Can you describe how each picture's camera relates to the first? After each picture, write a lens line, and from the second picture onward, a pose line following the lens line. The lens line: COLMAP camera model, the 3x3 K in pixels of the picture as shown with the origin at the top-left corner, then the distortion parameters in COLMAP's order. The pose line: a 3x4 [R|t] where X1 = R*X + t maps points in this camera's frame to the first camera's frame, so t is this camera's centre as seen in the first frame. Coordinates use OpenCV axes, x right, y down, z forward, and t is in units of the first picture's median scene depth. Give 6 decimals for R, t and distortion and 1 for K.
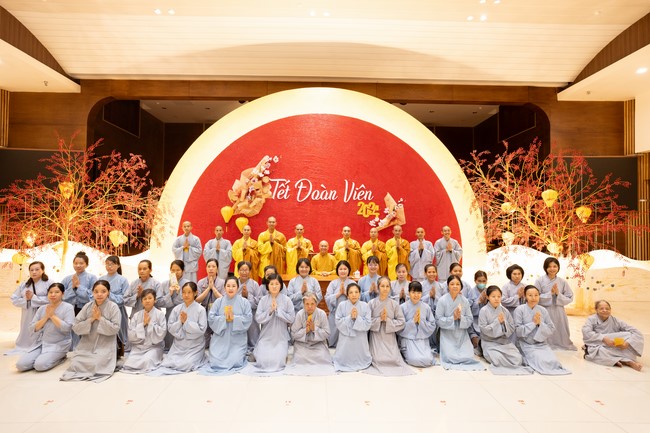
lens RADIAL K [[363.3, 0, 325.0], [0, 363.3, 216.5], [0, 0, 1]] dist [-0.062462, 0.049560]
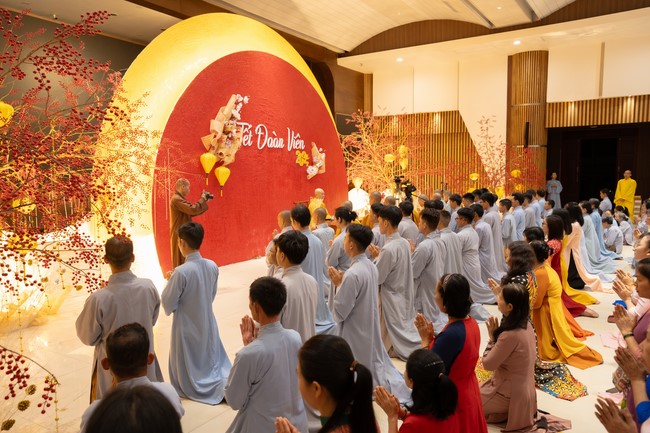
lens RADIAL K [[509.6, 0, 325.0], [0, 509.6, 216.5], [0, 0, 1]] dist [0.000713, 0.001914]
pose [[0.549897, -0.083378, 0.831061, -1.074334], [0.002641, 0.995174, 0.098095, 0.003080], [-0.835229, -0.051747, 0.547463, 0.143389]]
